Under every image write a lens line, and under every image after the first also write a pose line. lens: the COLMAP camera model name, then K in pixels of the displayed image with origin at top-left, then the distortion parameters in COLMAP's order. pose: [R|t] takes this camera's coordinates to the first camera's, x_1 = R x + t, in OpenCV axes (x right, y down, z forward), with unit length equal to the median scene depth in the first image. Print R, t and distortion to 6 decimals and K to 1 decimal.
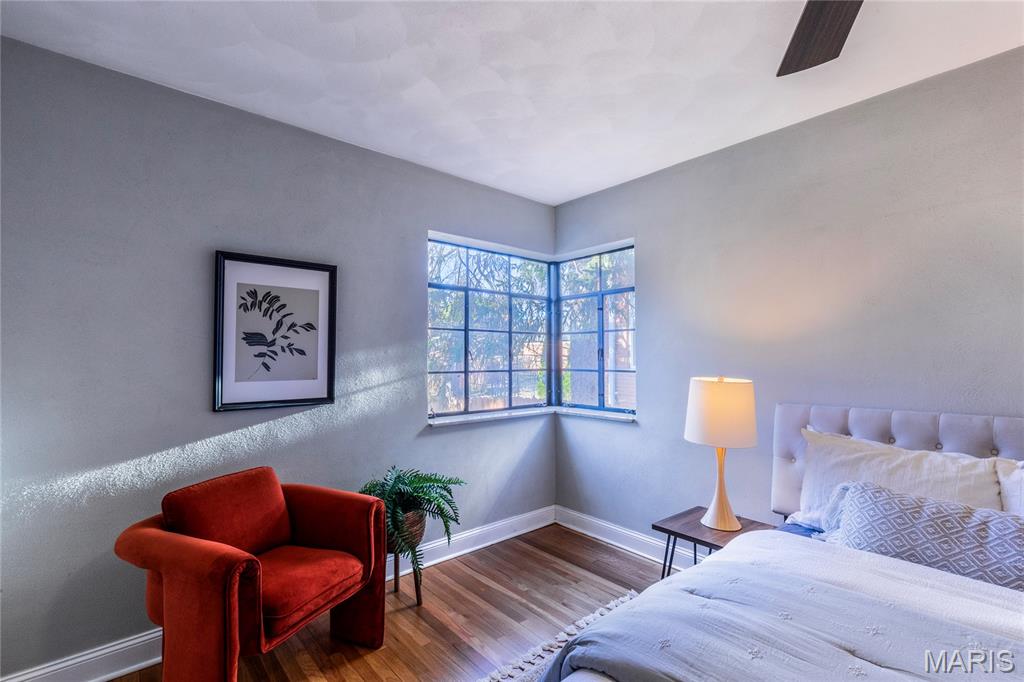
lens RADIAL K [[460.5, 0, 515.4], [0, 460.5, 348.4], [0, 0, 1]] dist [0.006376, 0.000223]
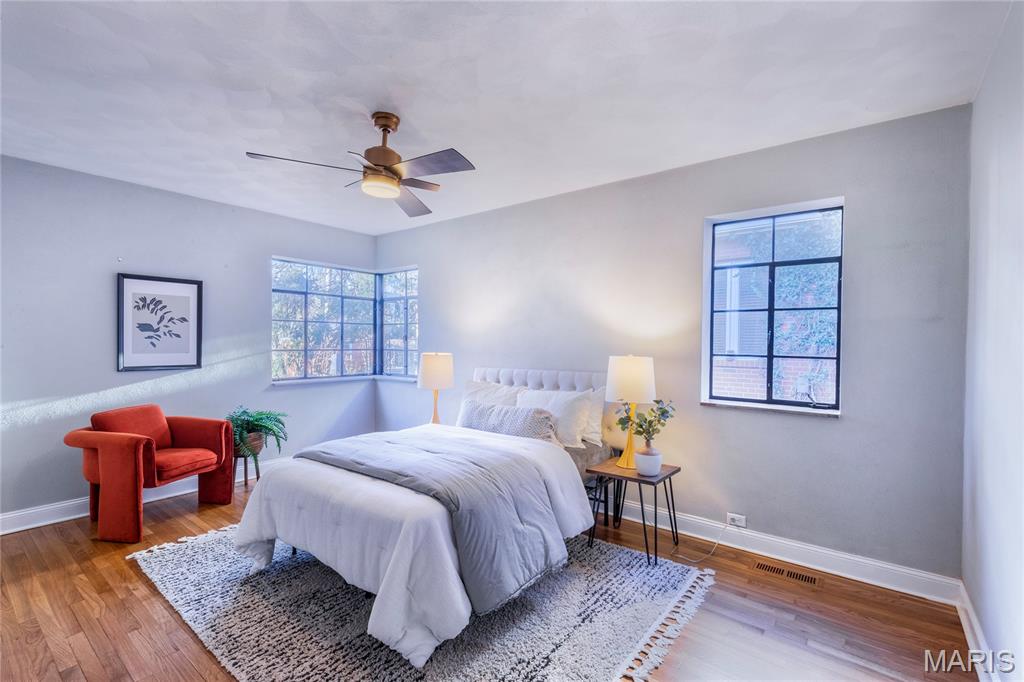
lens RADIAL K [[460.5, 0, 515.4], [0, 460.5, 348.4], [0, 0, 1]] dist [0.006376, 0.000223]
pose [[0.982466, 0.006738, 0.186319, 0.397232], [-0.013040, 0.999383, 0.032620, -0.016189], [-0.185984, -0.034477, 0.981948, -0.811868]]
